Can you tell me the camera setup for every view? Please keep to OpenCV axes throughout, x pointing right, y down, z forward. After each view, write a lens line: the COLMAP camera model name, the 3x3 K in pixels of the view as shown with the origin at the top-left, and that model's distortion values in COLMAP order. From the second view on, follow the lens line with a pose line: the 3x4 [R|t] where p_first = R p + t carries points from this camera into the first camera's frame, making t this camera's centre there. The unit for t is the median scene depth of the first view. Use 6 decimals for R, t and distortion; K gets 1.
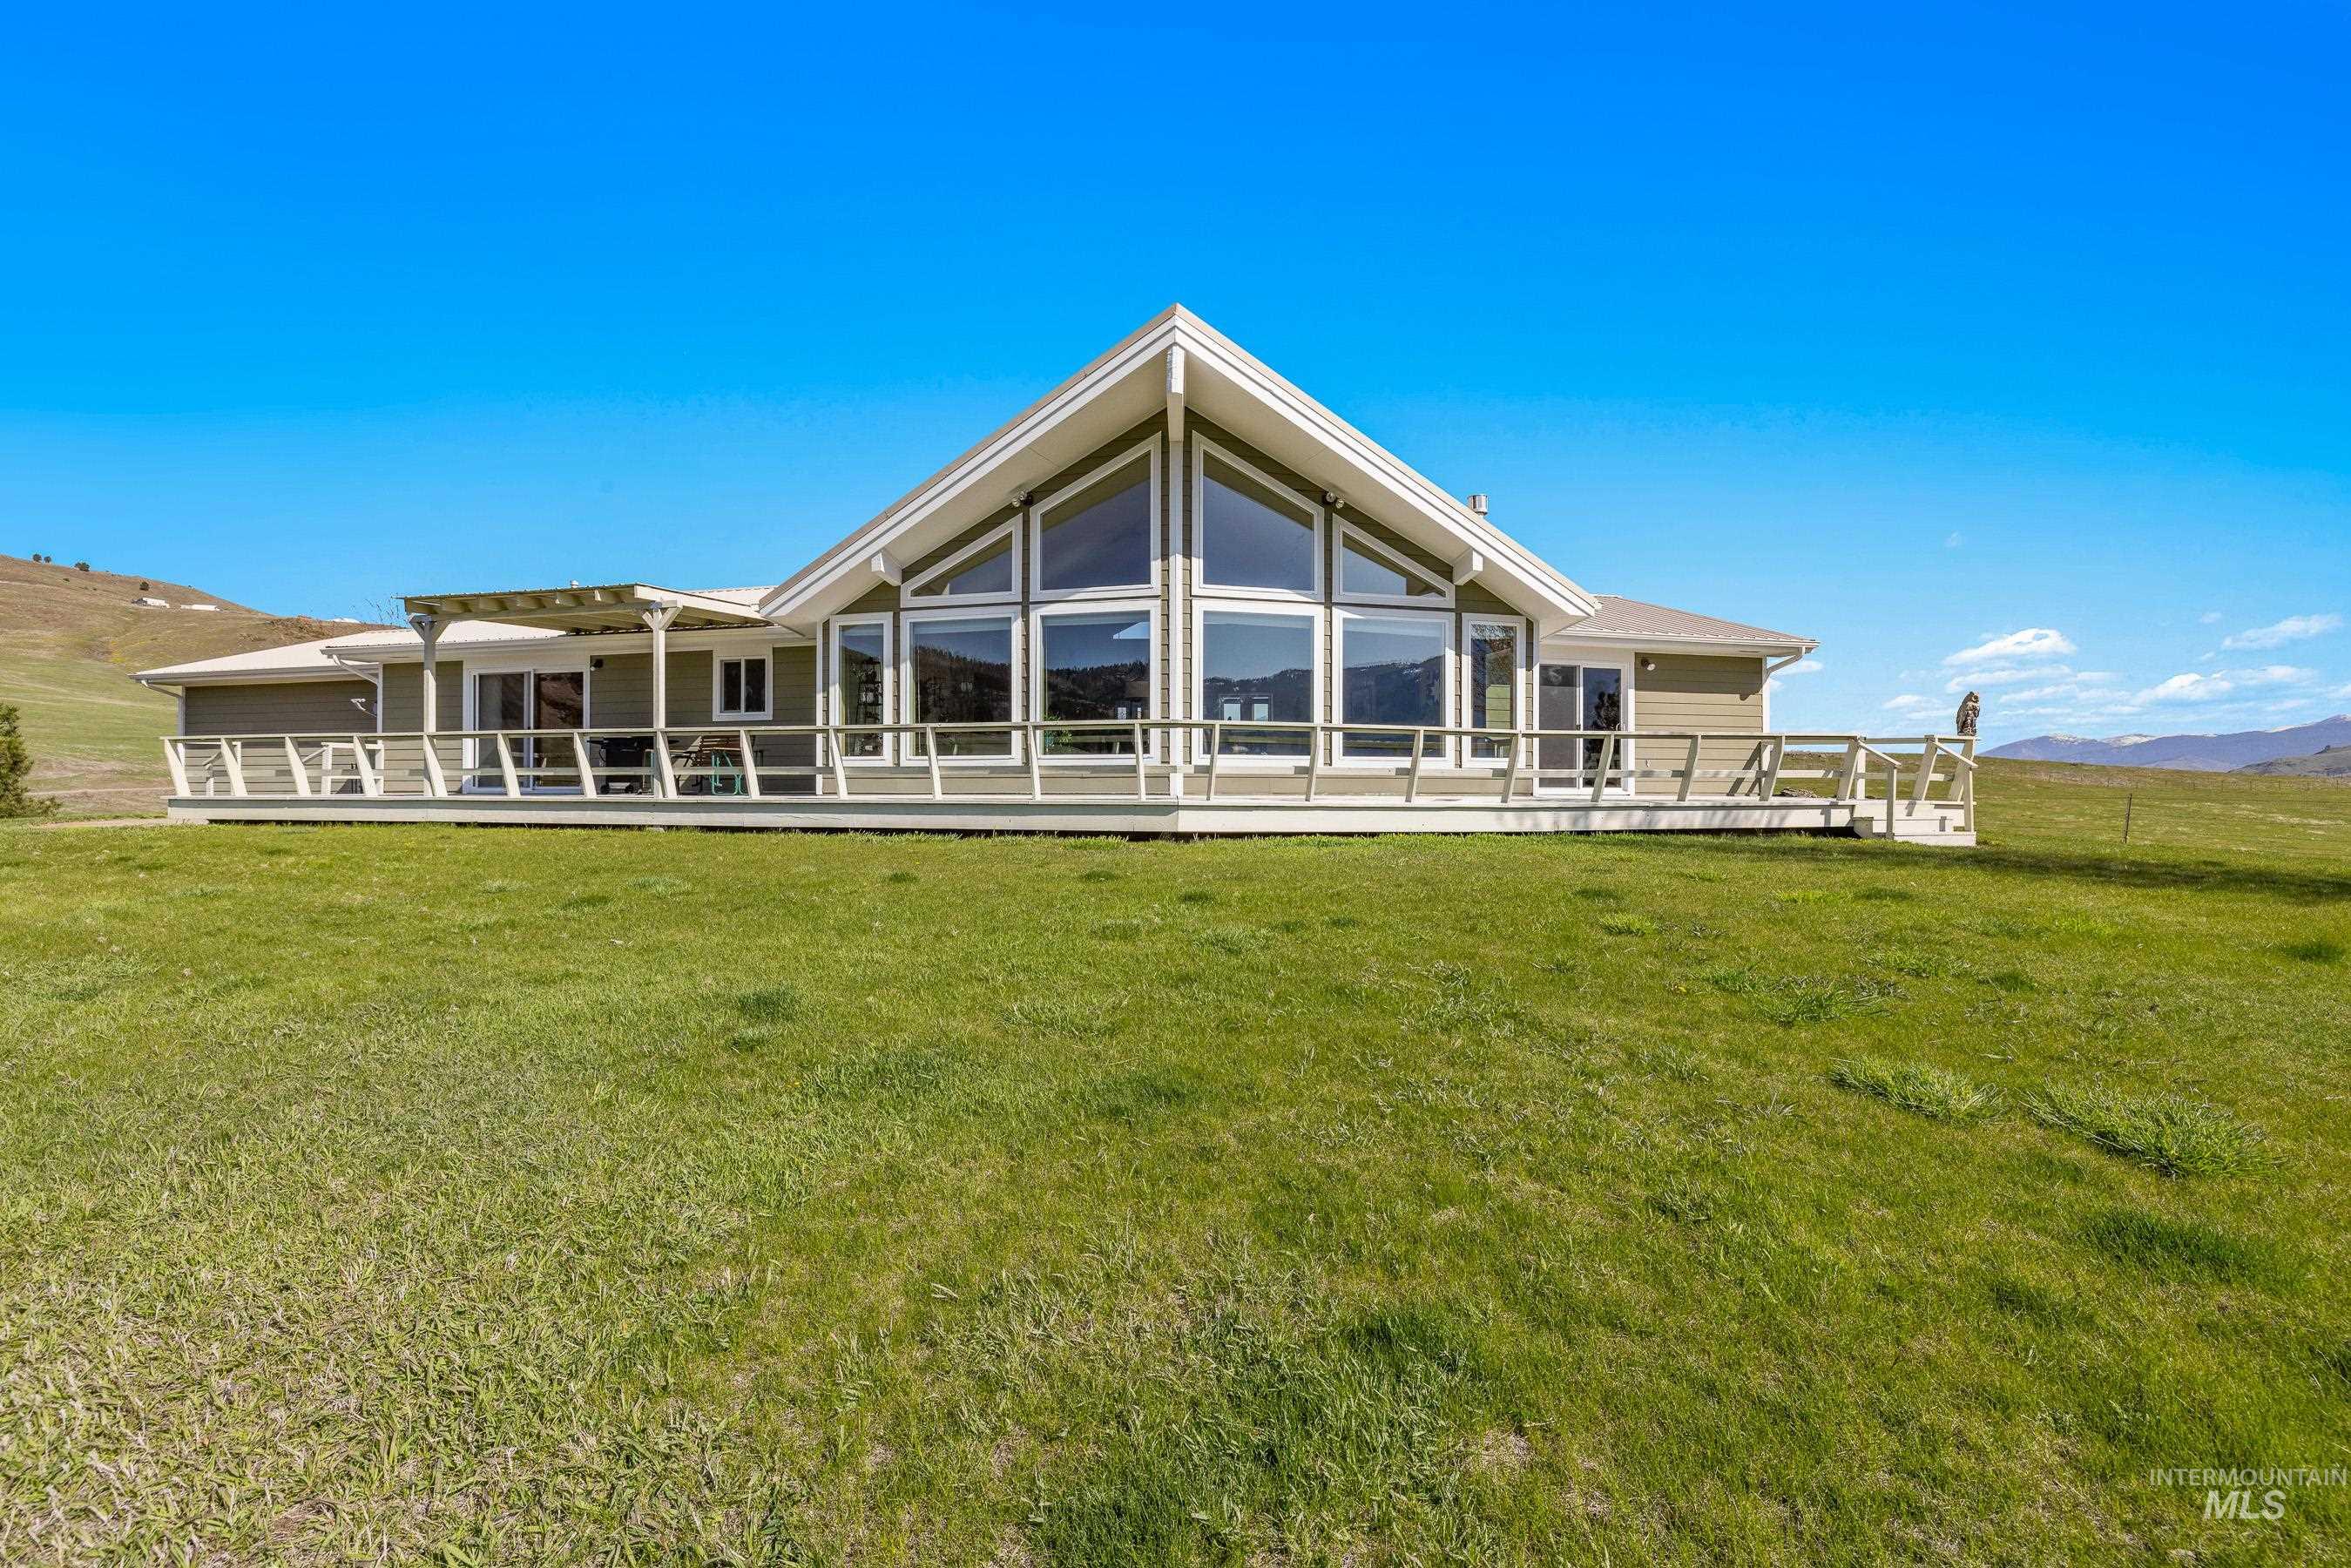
lens RADIAL K [[1061.3, 0, 1175.5], [0, 1061.3, 784.0], [0, 0, 1]] dist [0.001308, 0.000208]
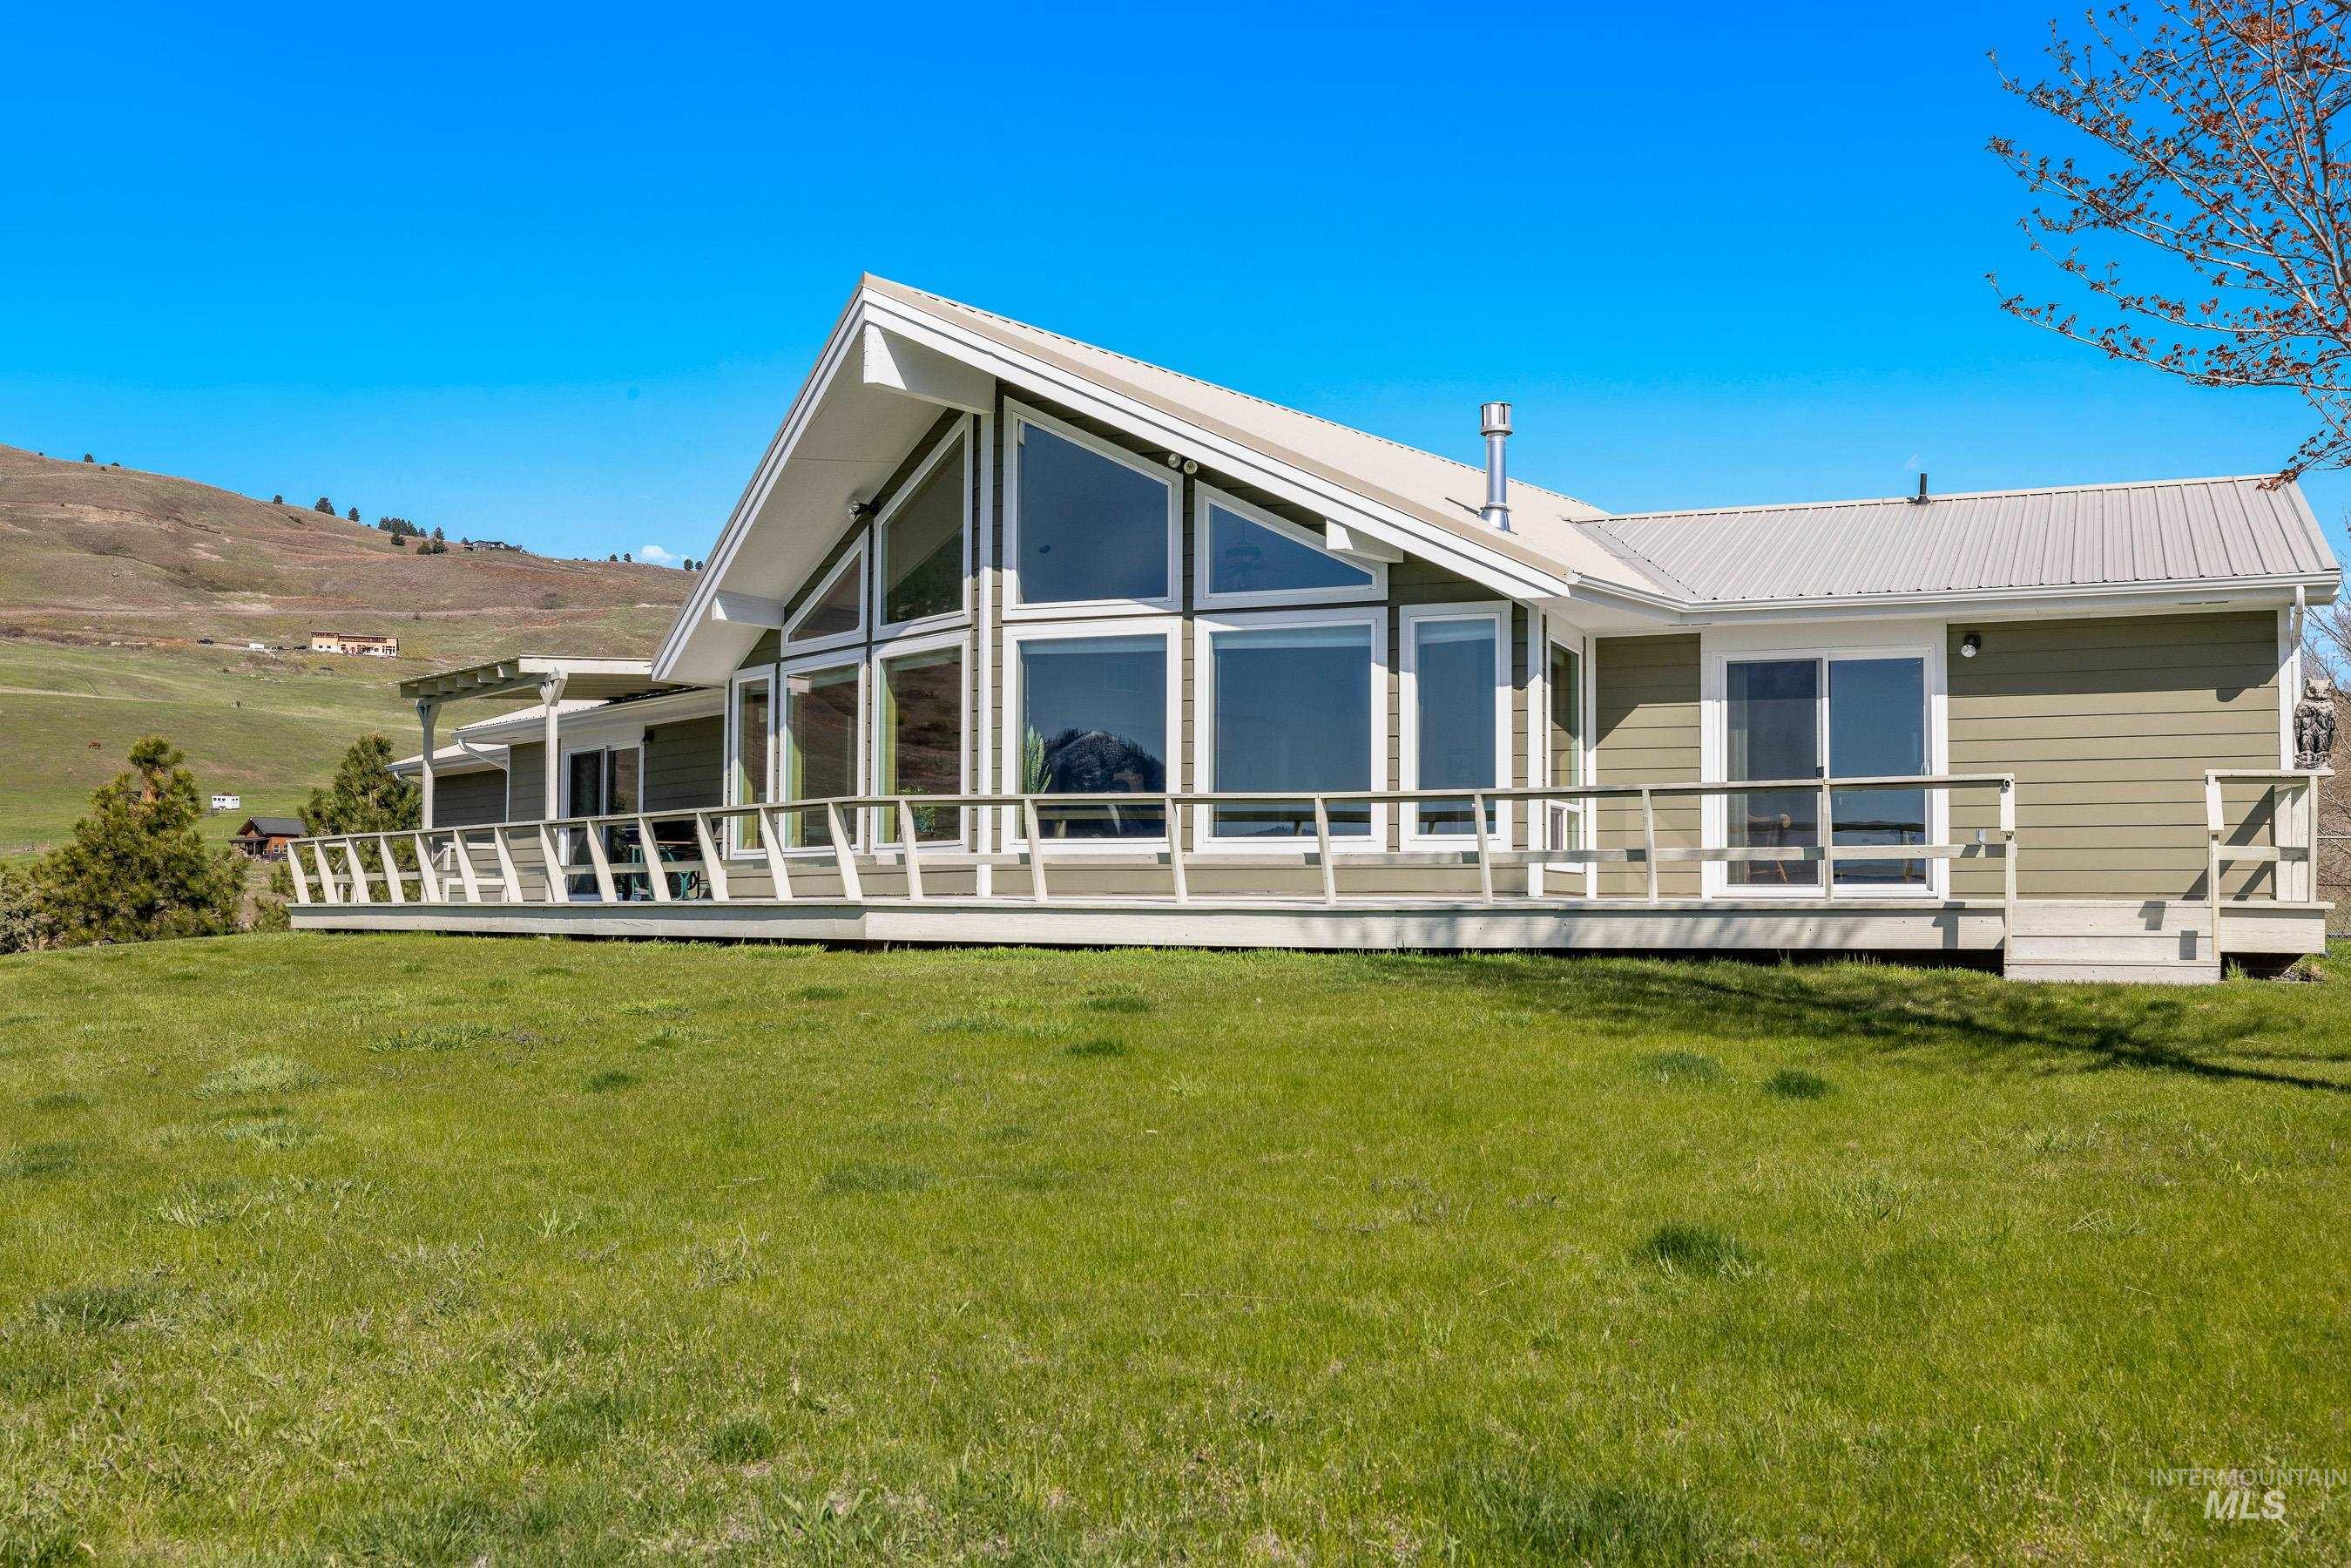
lens RADIAL K [[2438.1, 0, 1175.5], [0, 2438.1, 784.0], [0, 0, 1]] dist [-0.015017, -0.003819]
pose [[0.784314, -0.032641, -0.619504, 1.105833], [0.003261, 0.998818, -0.048498, 0.015588], [0.620355, 0.036018, 0.783494, -0.227841]]
